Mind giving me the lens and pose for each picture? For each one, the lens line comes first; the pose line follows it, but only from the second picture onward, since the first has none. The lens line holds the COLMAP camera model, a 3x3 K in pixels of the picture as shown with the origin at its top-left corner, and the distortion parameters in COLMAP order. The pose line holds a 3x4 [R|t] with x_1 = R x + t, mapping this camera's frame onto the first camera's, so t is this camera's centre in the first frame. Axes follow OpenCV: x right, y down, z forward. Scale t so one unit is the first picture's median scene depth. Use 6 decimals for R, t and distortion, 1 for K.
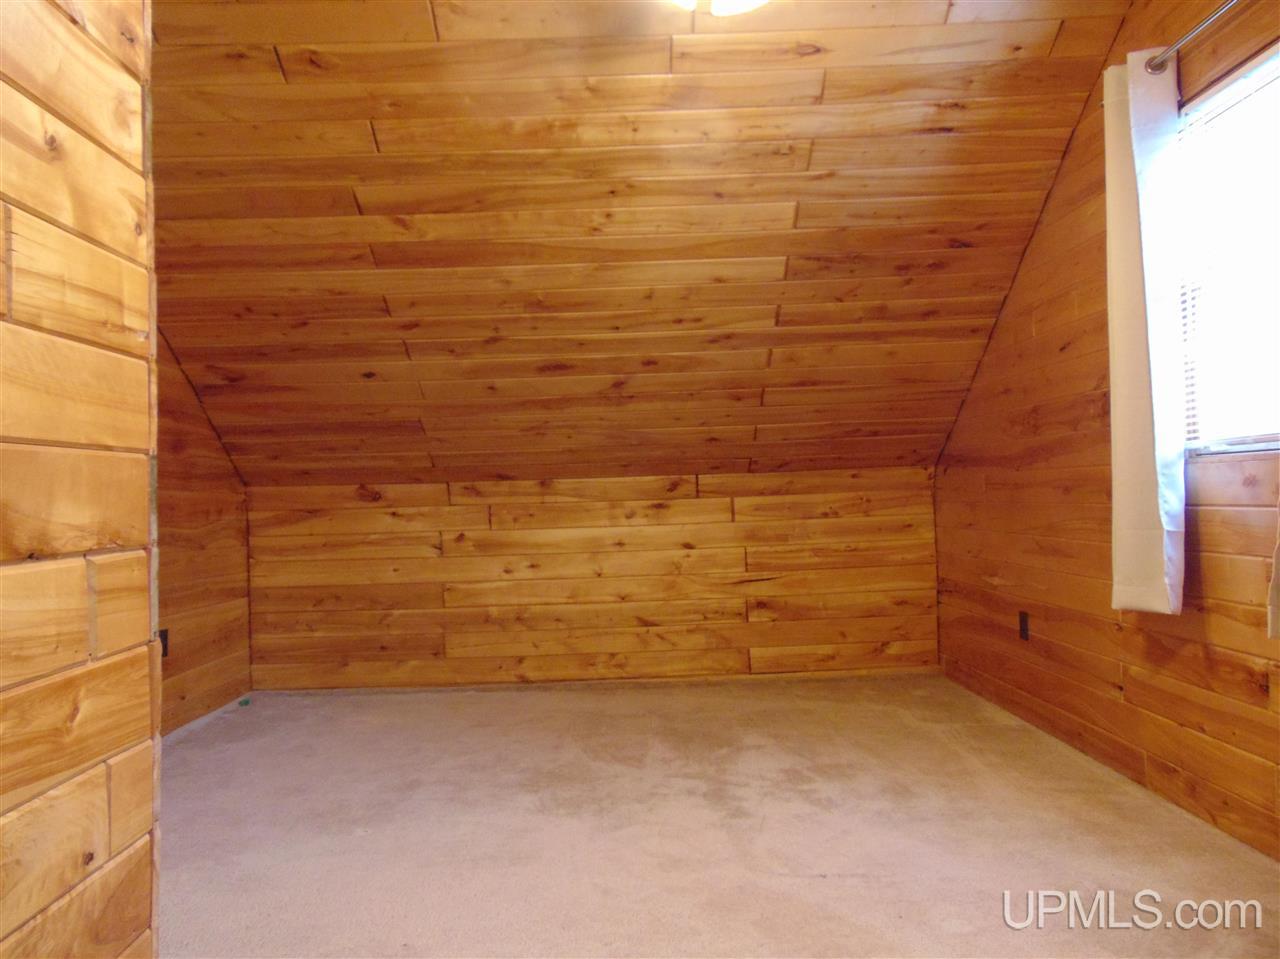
lens RADIAL K [[961.0, 0, 637.9], [0, 961.0, 479.5], [0, 0, 1]] dist [-0.022785, 0.050967]
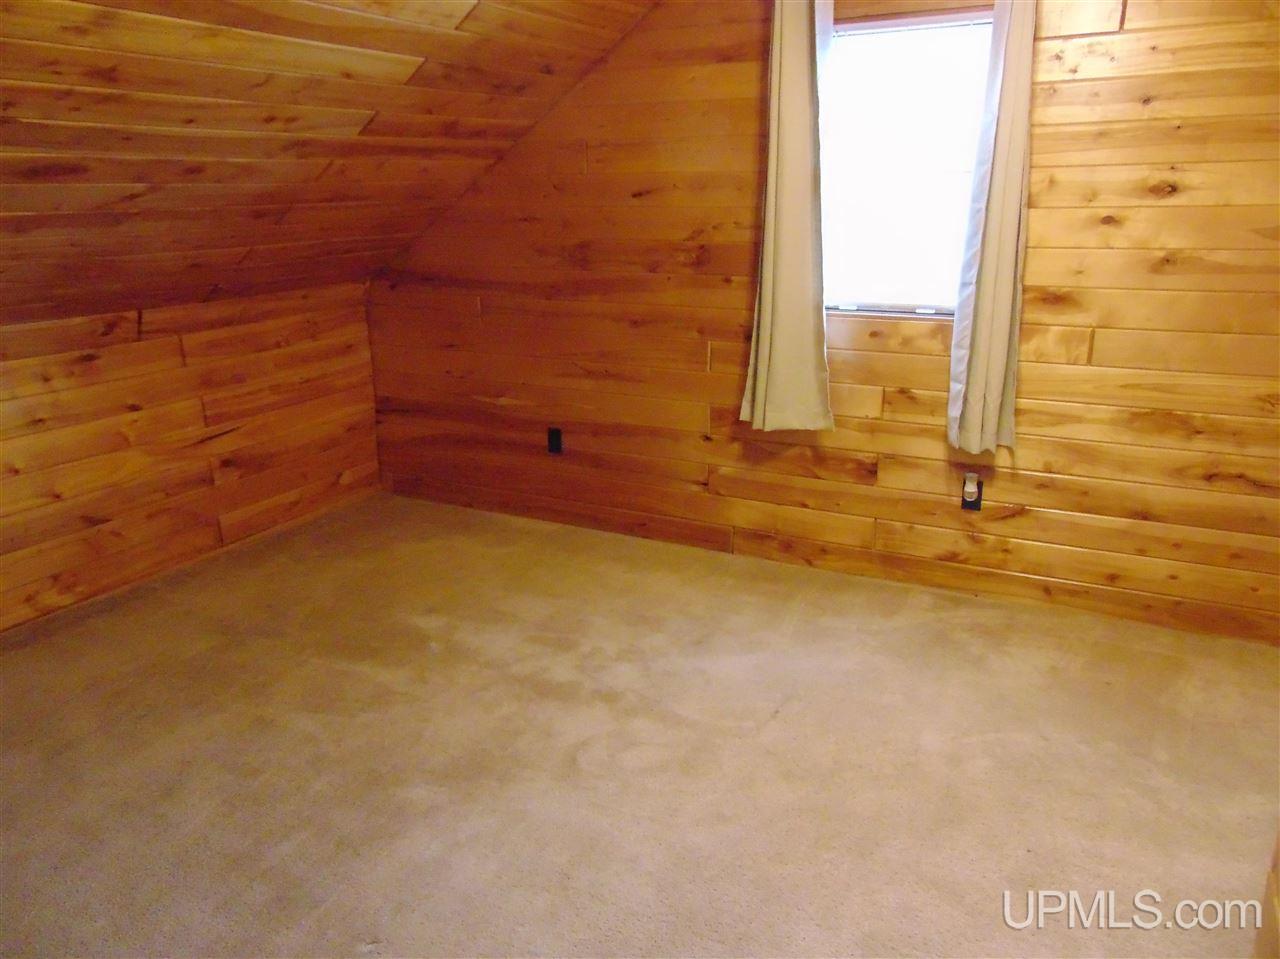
lens RADIAL K [[961.0, 0, 638.7], [0, 961.0, 476.9], [0, 0, 1]] dist [-0.022785, 0.050967]
pose [[0.486786, -0.223777, 0.844372, -0.397000], [-0.020530, 0.963432, 0.267167, -0.084760], [-0.873280, -0.147388, 0.464390, 0.313761]]
